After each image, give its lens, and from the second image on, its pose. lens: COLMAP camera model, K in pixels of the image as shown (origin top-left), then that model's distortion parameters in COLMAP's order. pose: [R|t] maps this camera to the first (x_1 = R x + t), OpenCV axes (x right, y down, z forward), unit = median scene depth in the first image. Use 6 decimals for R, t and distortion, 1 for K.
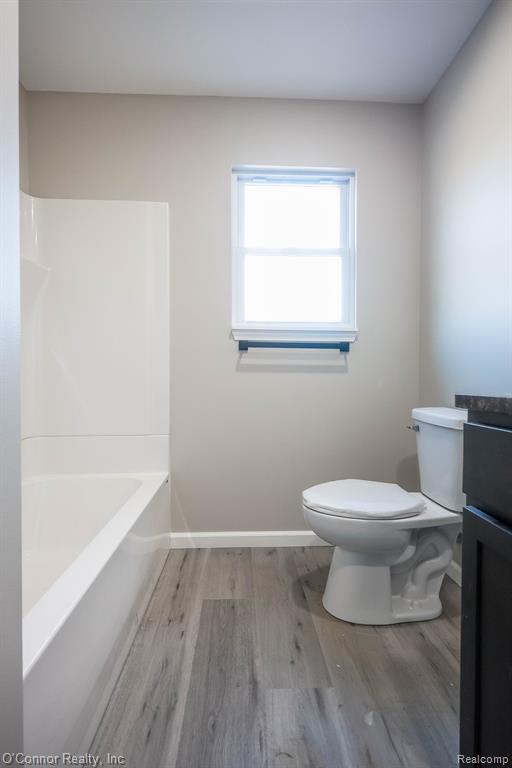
lens RADIAL K [[362.4, 0, 265.3], [0, 362.4, 387.3], [0, 0, 1]] dist [-0.001107, -0.000028]
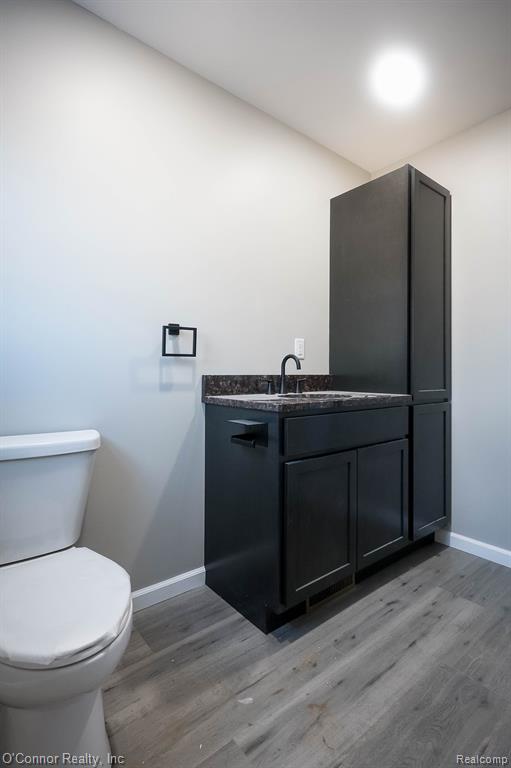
lens RADIAL K [[365.2, 0, 243.4], [0, 365.2, 360.5], [0, 0, 1]] dist [0.001458, -0.000501]
pose [[-0.542633, 0.028390, 0.839490, -0.482381], [0.018901, 0.999588, -0.021588, -0.087526], [-0.839757, 0.004153, -0.542947, 1.120699]]
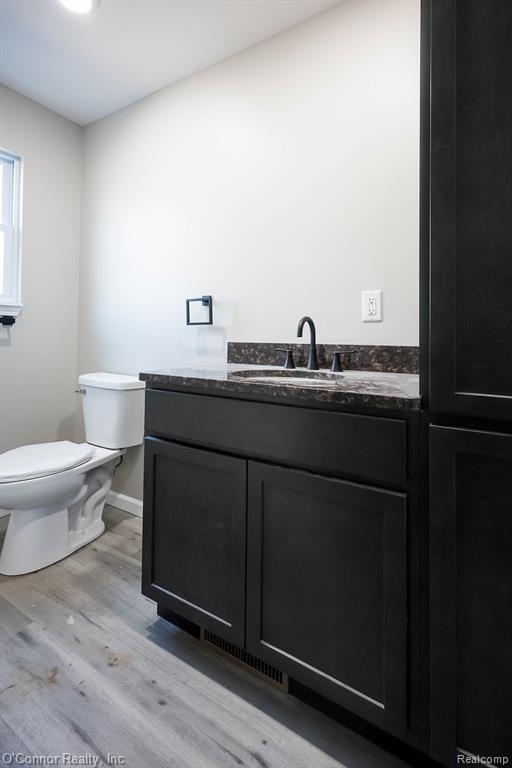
lens RADIAL K [[342.8, 0, 254.0], [0, 342.8, 319.7], [0, 0, 1]] dist [0.000745, -0.000666]
pose [[0.569431, 0.046654, 0.820714, -0.284501], [0.008880, 0.997981, -0.062892, -0.068828], [-0.821991, 0.043100, 0.567867, -0.215154]]
